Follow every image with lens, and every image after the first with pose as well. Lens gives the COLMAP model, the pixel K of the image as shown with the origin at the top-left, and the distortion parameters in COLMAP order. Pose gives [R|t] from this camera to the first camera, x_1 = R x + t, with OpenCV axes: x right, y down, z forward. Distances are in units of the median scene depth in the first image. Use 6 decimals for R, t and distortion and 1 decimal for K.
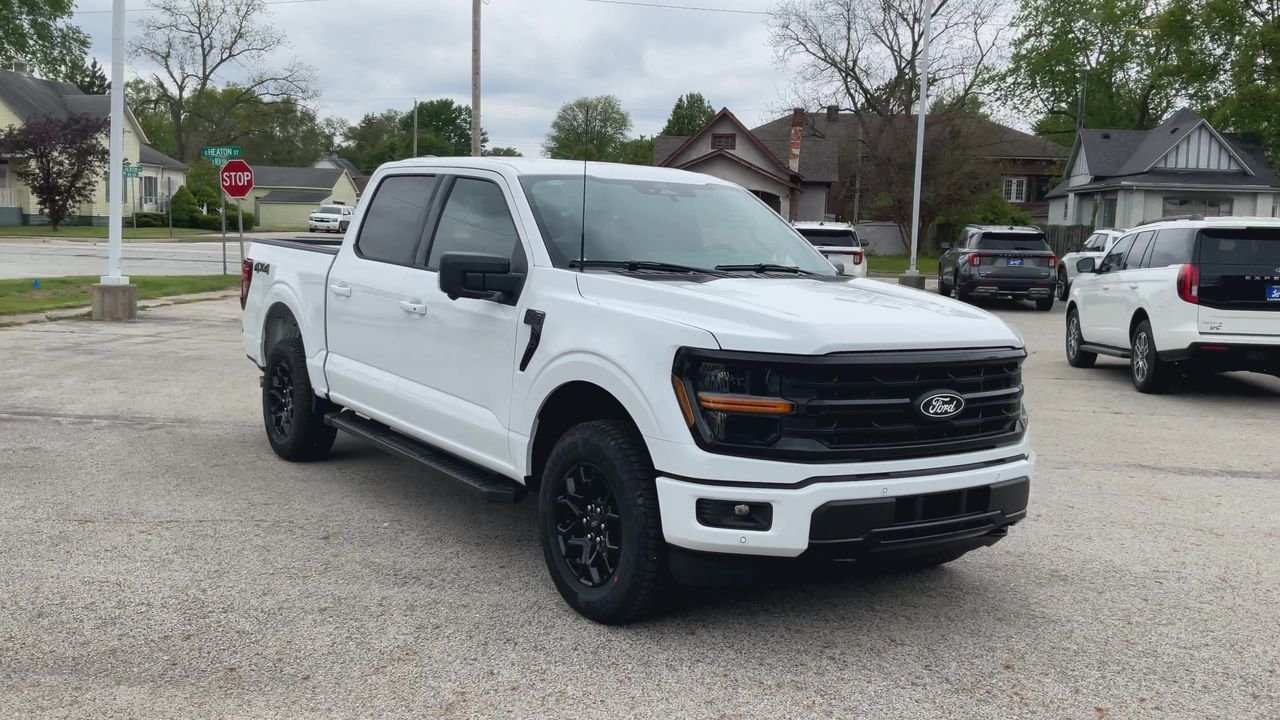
lens RADIAL K [[1196.8, 0, 636.8], [0, 1196.8, 350.1], [0, 0, 1]] dist [0.021916, 0.000000]
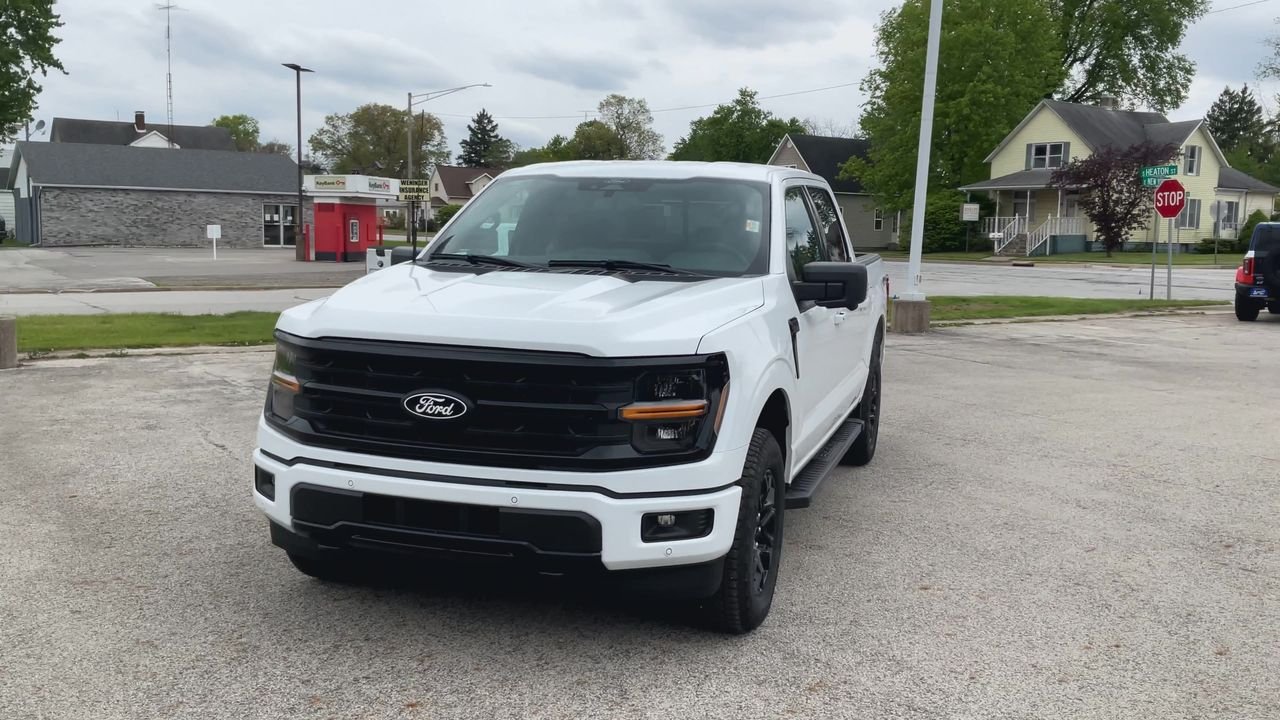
lens RADIAL K [[1196.8, 0, 631.3], [0, 1196.8, 360.8], [0, 0, 1]] dist [0.021916, 0.000000]
pose [[0.622312, 0.070522, -0.779586, 0.191164], [-0.082386, 0.996303, 0.024361, -0.004056], [0.778421, 0.049067, 0.625821, 0.099091]]
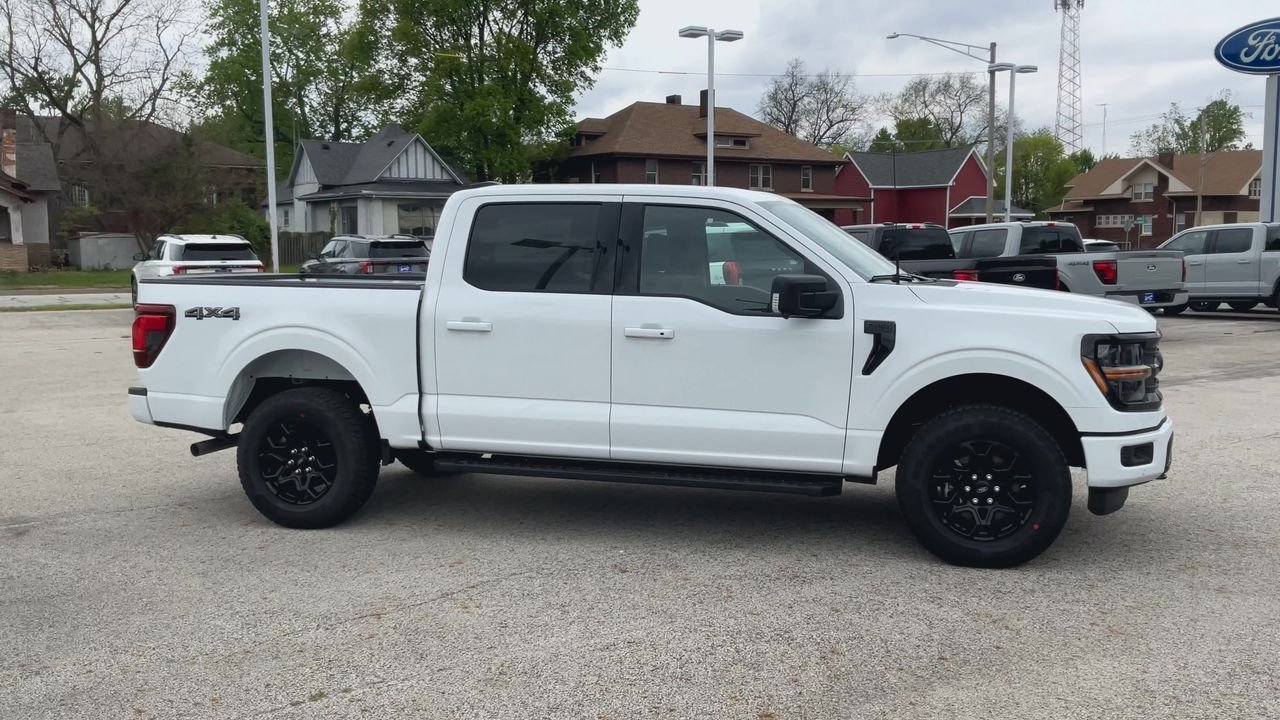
lens RADIAL K [[1196.8, 0, 631.8], [0, 1196.8, 358.4], [0, 0, 1]] dist [0.021916, 0.000000]
pose [[0.768569, -0.094741, 0.632713, -0.204763], [0.093912, 0.994968, 0.034907, -0.012213], [-0.632837, 0.032591, 0.773599, 0.054214]]
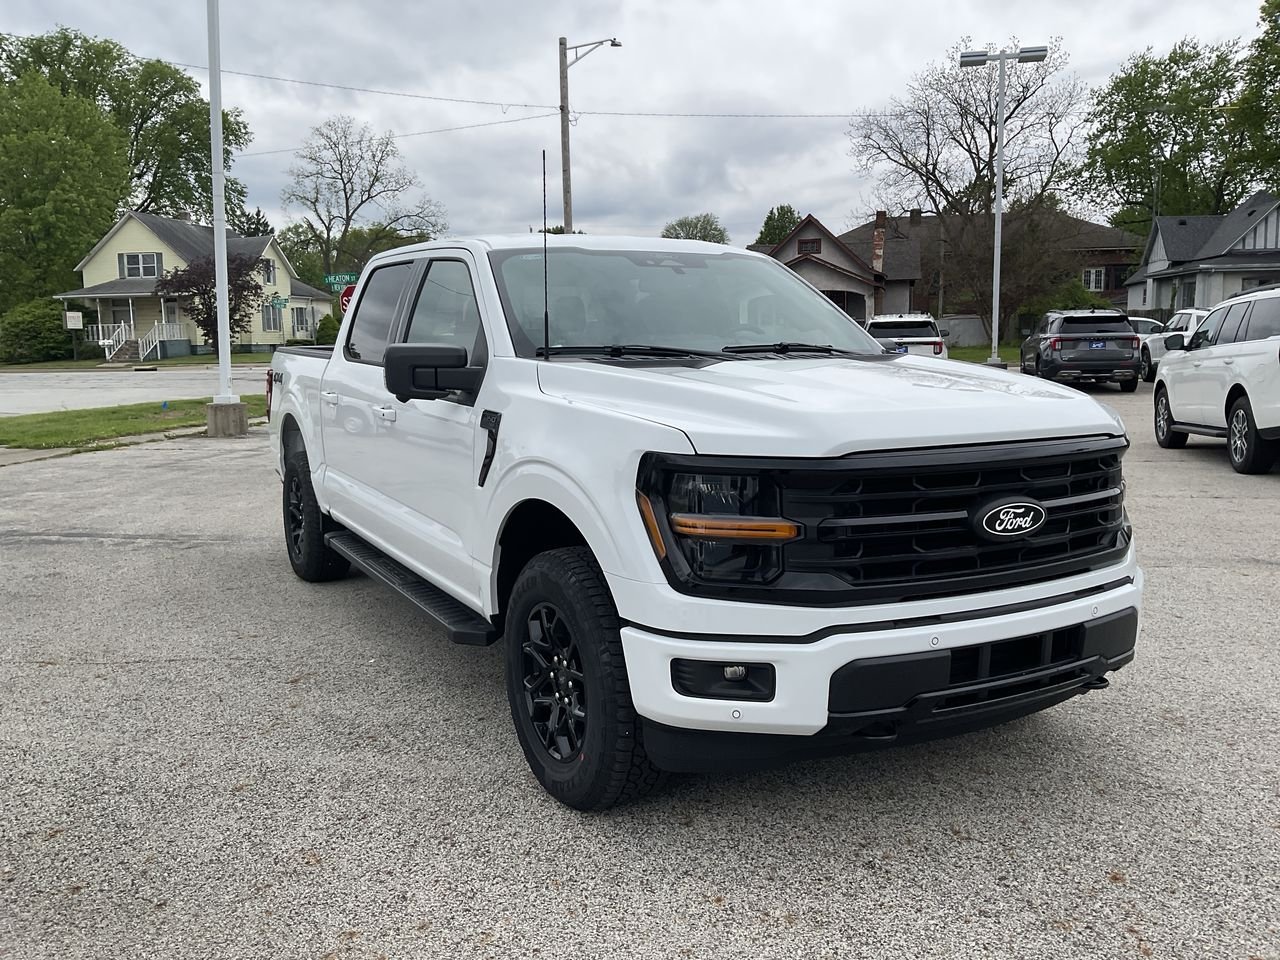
lens RADIAL K [[1076.3, 0, 641.4], [0, 1076.3, 473.9], [0, 0, 1]] dist [0.015641, -0.030083]
pose [[0.994884, -0.033945, -0.095153, 0.016926], [0.036367, 0.999054, 0.023844, -0.000891], [0.094254, -0.027183, 0.995177, 0.059702]]
